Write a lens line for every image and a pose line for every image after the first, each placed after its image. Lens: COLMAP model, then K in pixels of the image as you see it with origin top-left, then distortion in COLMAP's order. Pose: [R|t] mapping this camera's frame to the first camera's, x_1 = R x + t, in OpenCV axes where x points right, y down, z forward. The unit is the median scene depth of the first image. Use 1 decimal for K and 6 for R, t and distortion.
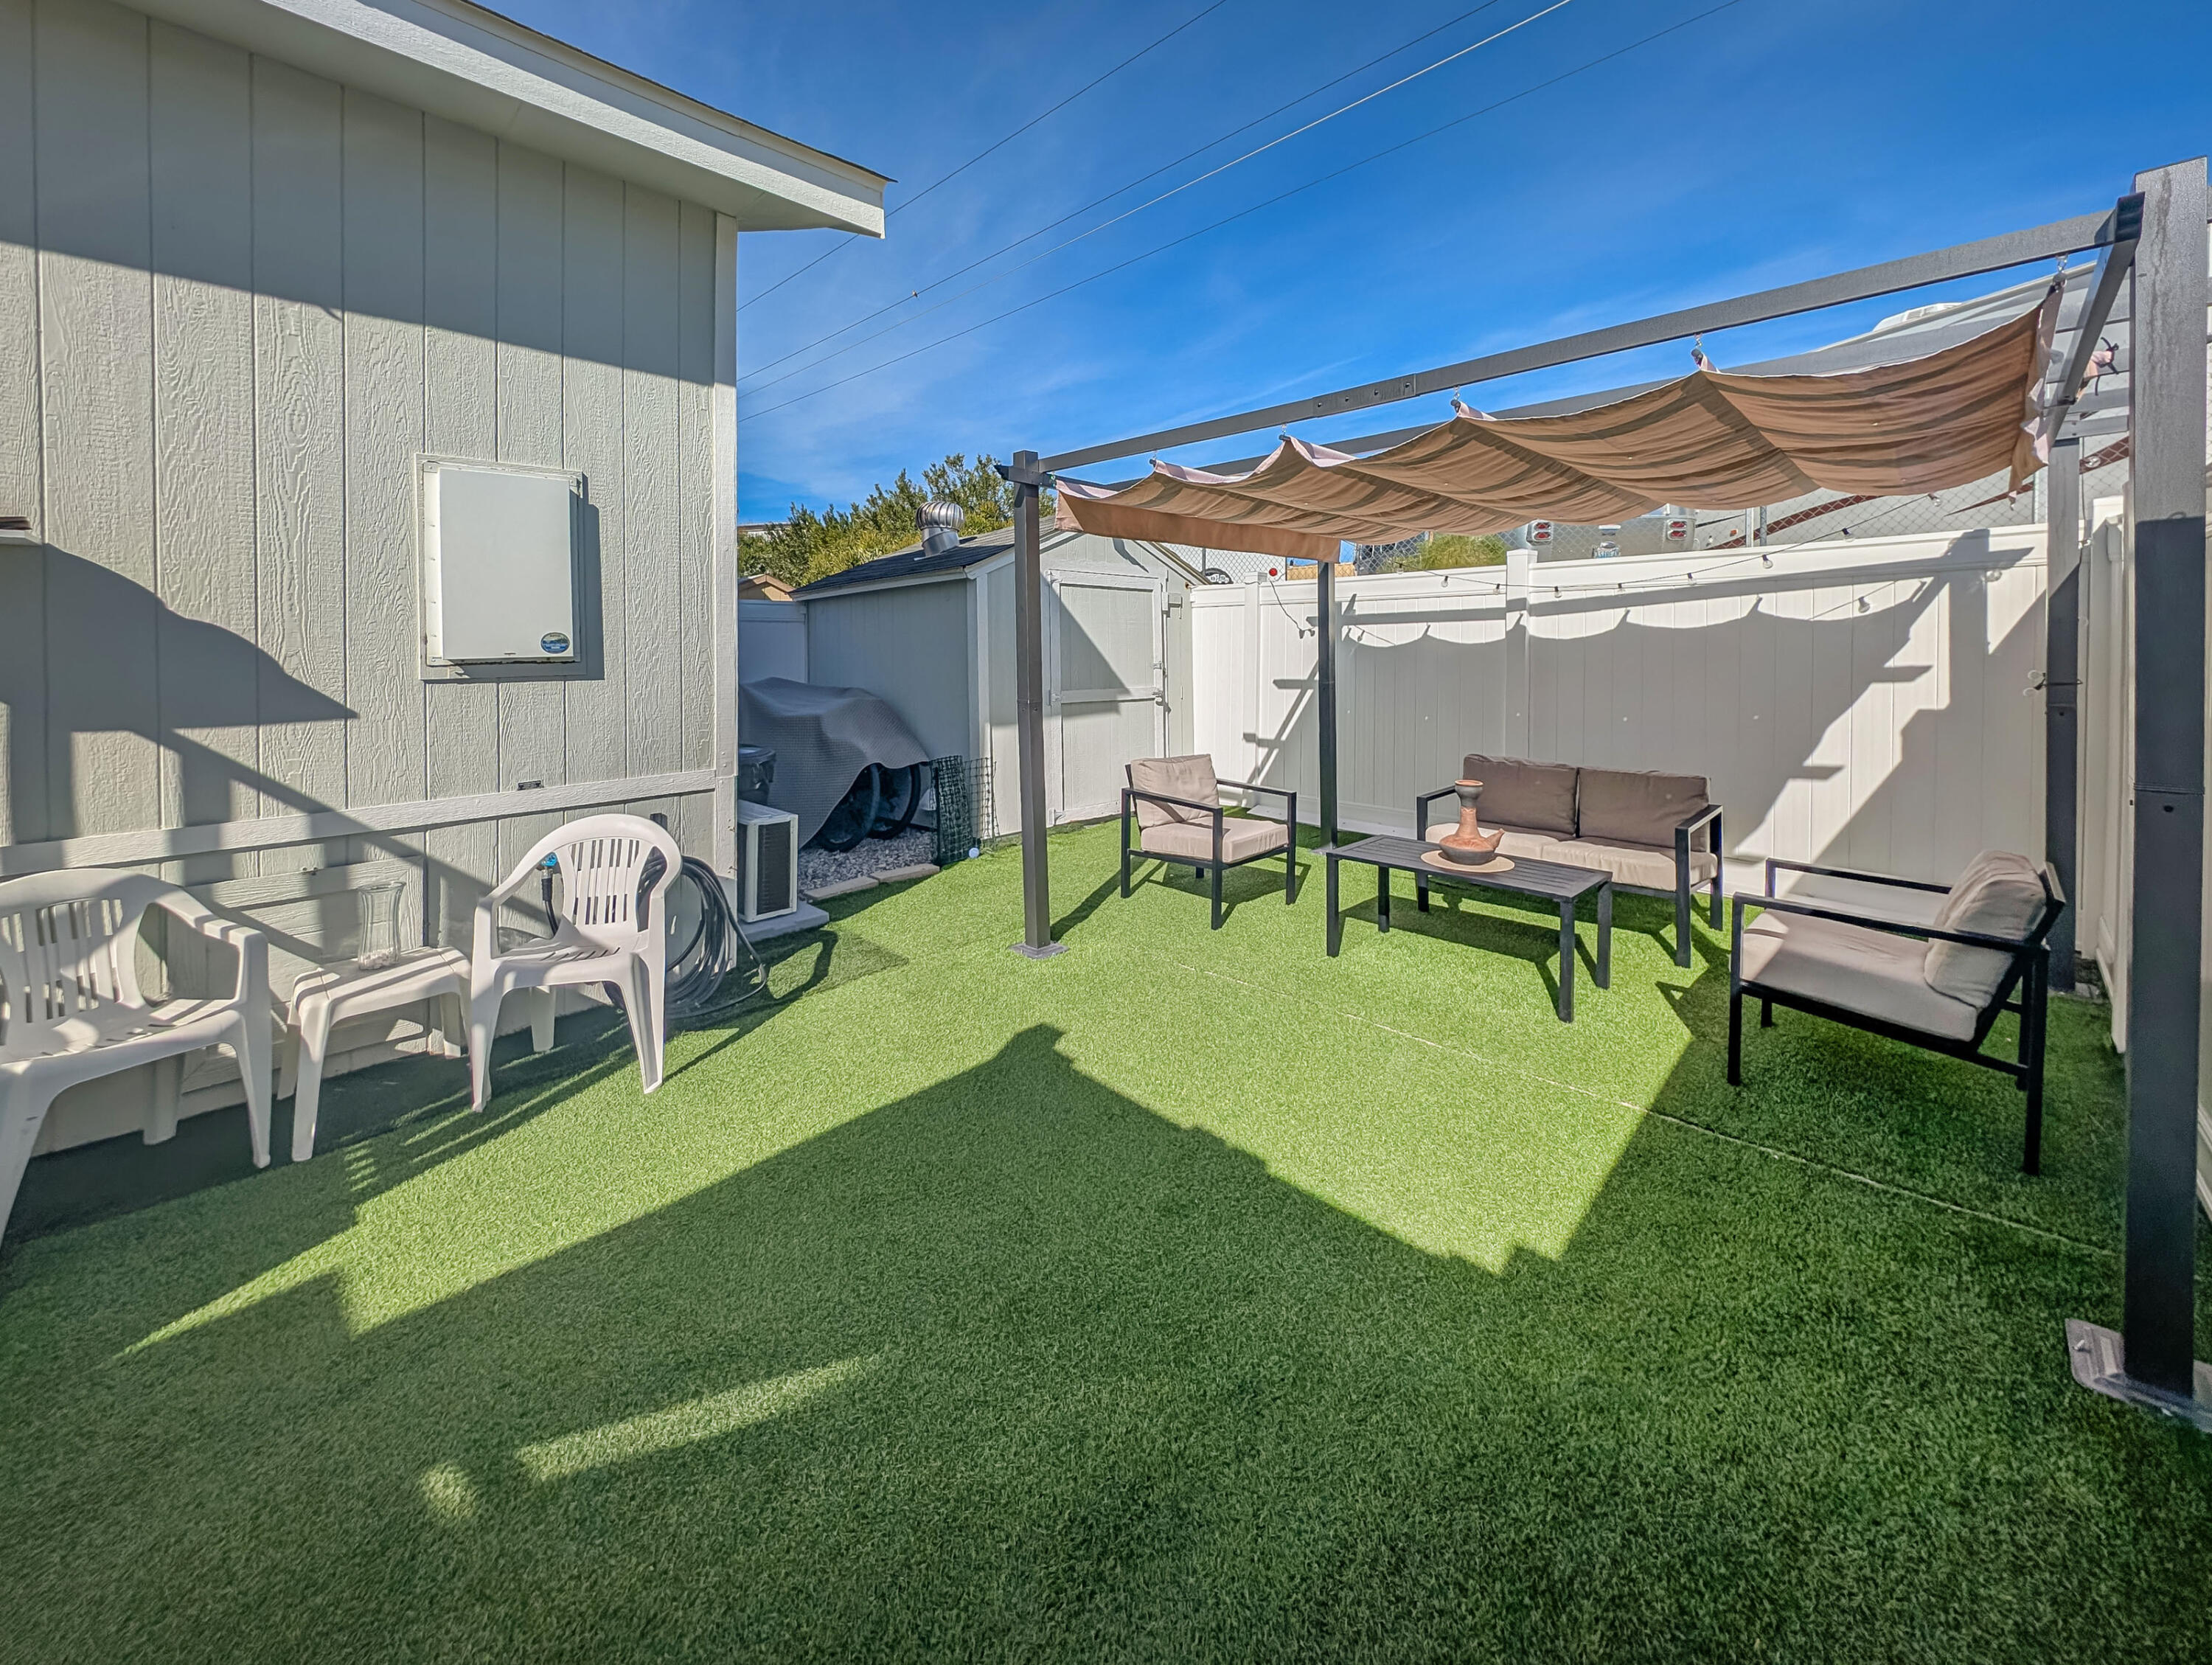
lens RADIAL K [[865.3, 0, 1082.3], [0, 865.3, 754.2], [0, 0, 1]] dist [-0.003828, 0.000055]
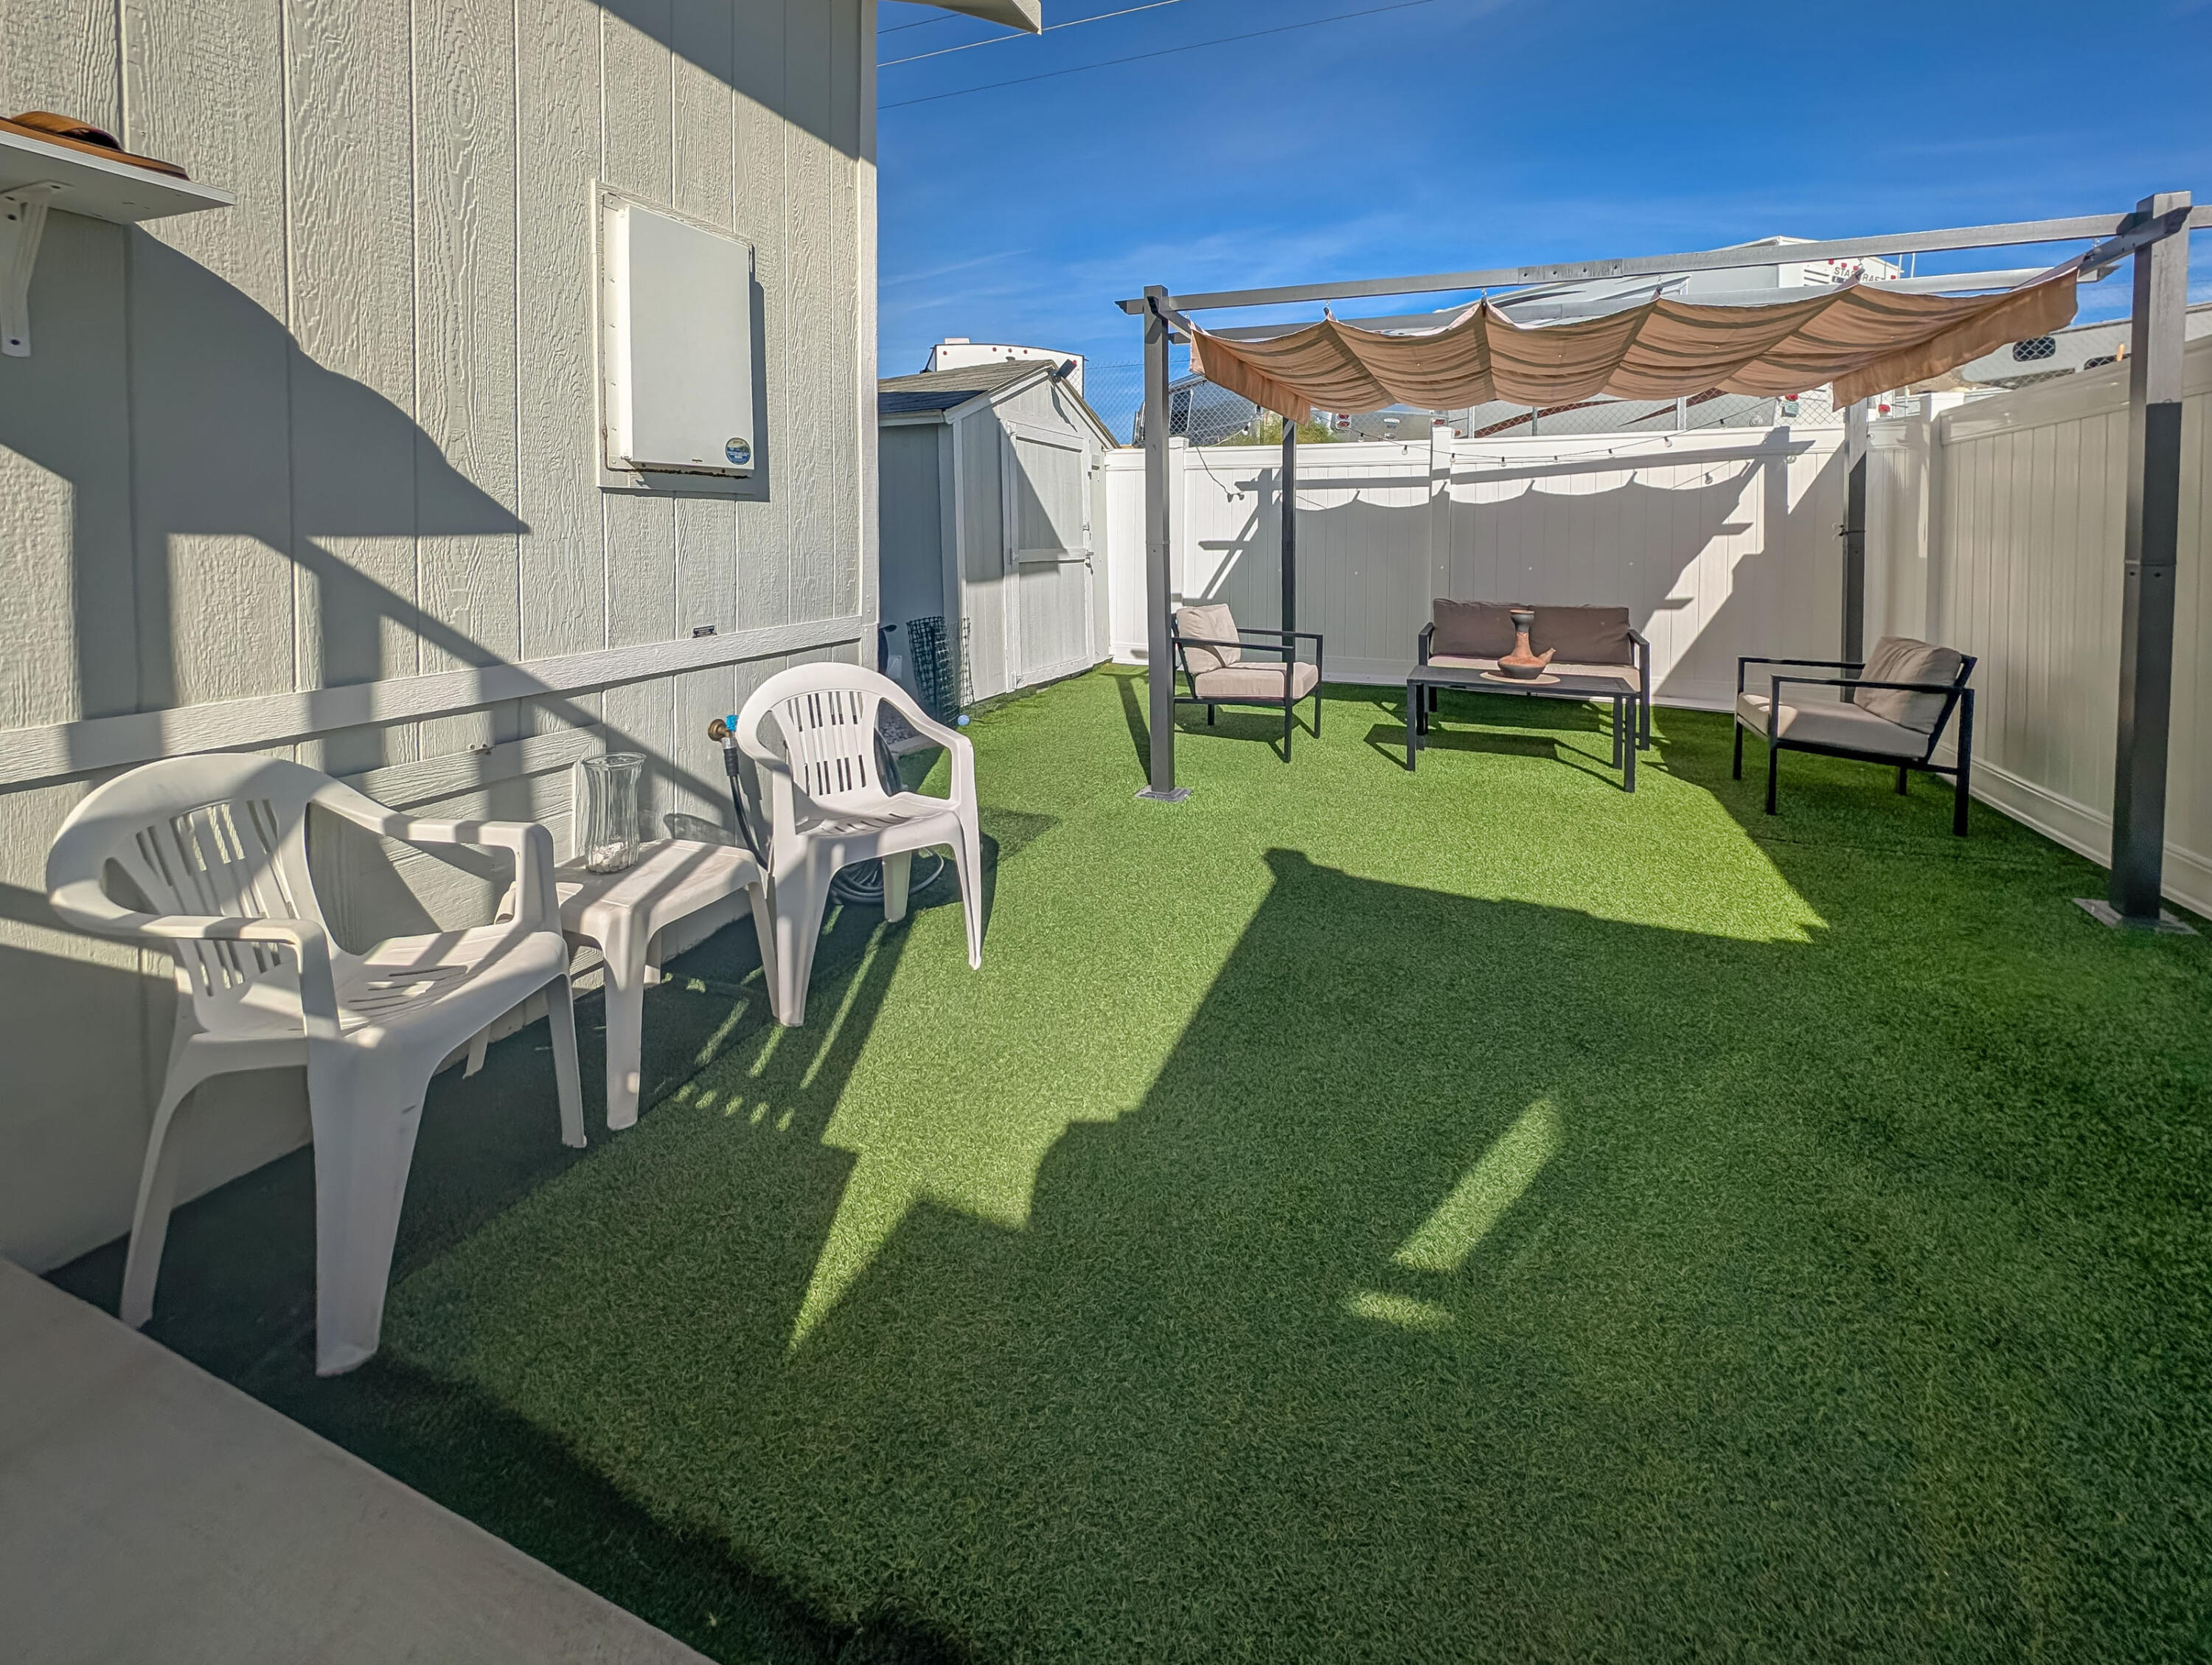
lens RADIAL K [[874.4, 0, 1160.8], [0, 874.4, 647.4], [0, 0, 1]] dist [-0.000095, -0.000495]
pose [[0.915352, -0.038647, 0.400796, -0.625672], [0.034501, 0.999250, 0.017558, 0.055314], [-0.401174, -0.002244, 0.915999, 0.112512]]
